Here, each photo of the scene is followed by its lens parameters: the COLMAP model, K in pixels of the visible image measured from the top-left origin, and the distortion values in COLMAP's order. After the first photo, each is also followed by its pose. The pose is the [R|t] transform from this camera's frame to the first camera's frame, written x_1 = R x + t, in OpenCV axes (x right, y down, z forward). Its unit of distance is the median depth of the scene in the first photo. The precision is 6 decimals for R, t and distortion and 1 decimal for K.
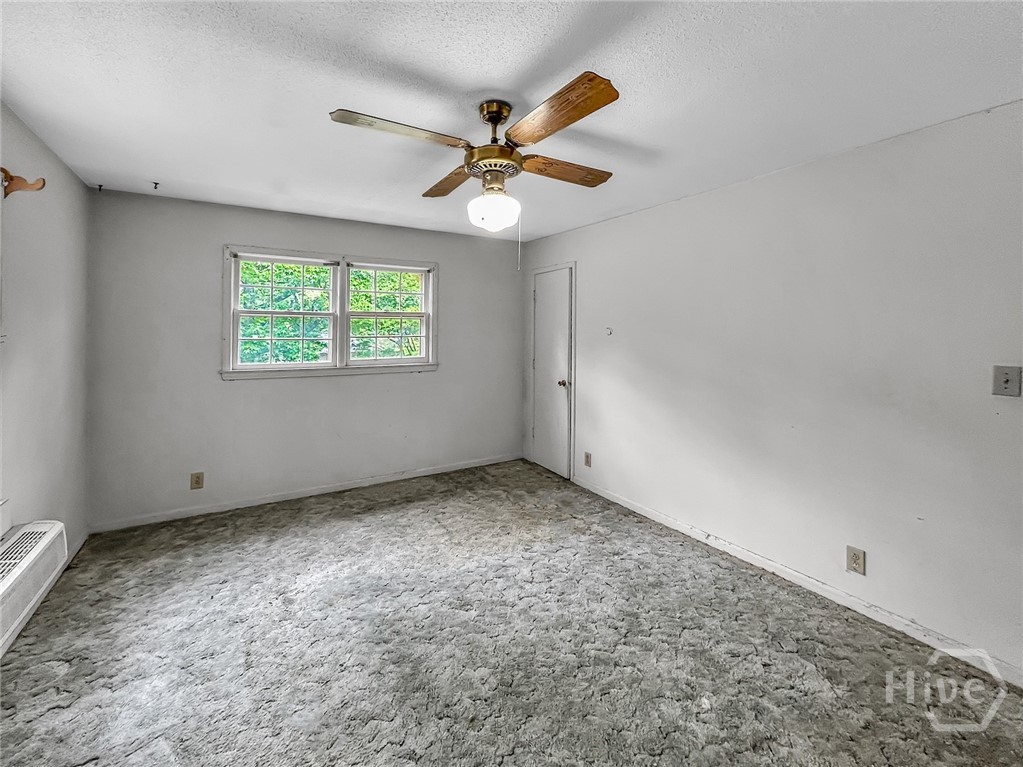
lens RADIAL K [[442.8, 0, 487.7], [0, 442.8, 384.2], [0, 0, 1]] dist [0.000118, 0.000154]
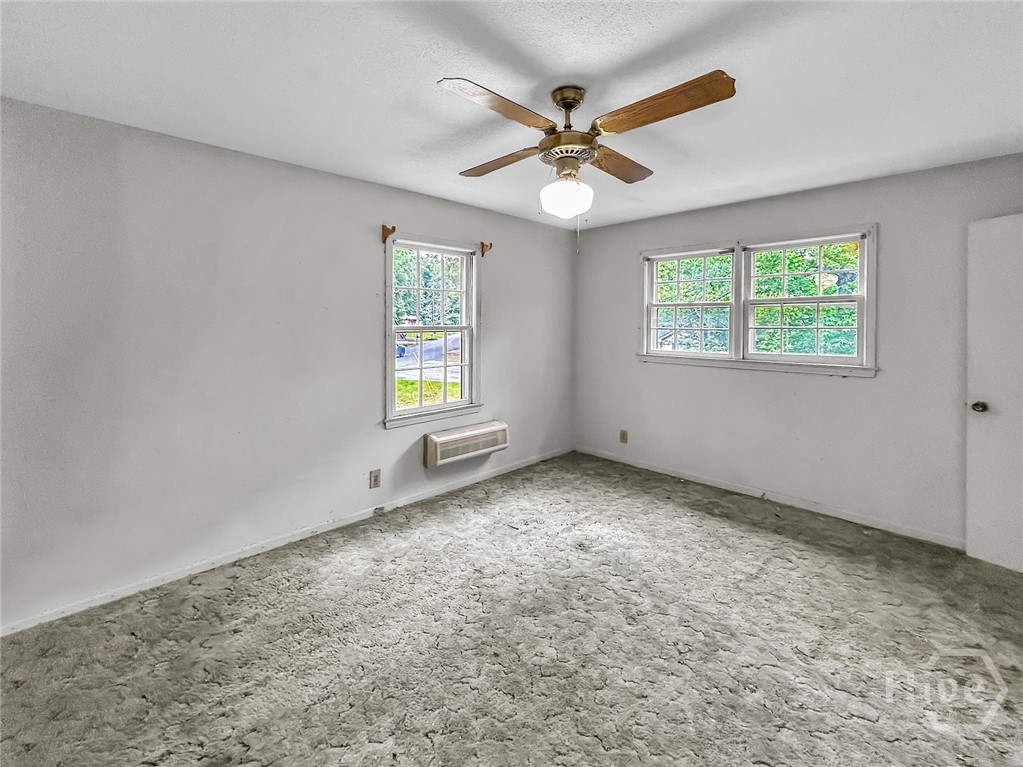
lens RADIAL K [[438.6, 0, 509.2], [0, 438.6, 376.0], [0, 0, 1]] dist [-0.000429, 0.000503]
pose [[0.245134, 0.116132, -0.962508, 0.535340], [-0.115596, 0.989218, 0.089914, -0.039152], [0.962573, 0.089221, 0.255916, 0.362716]]
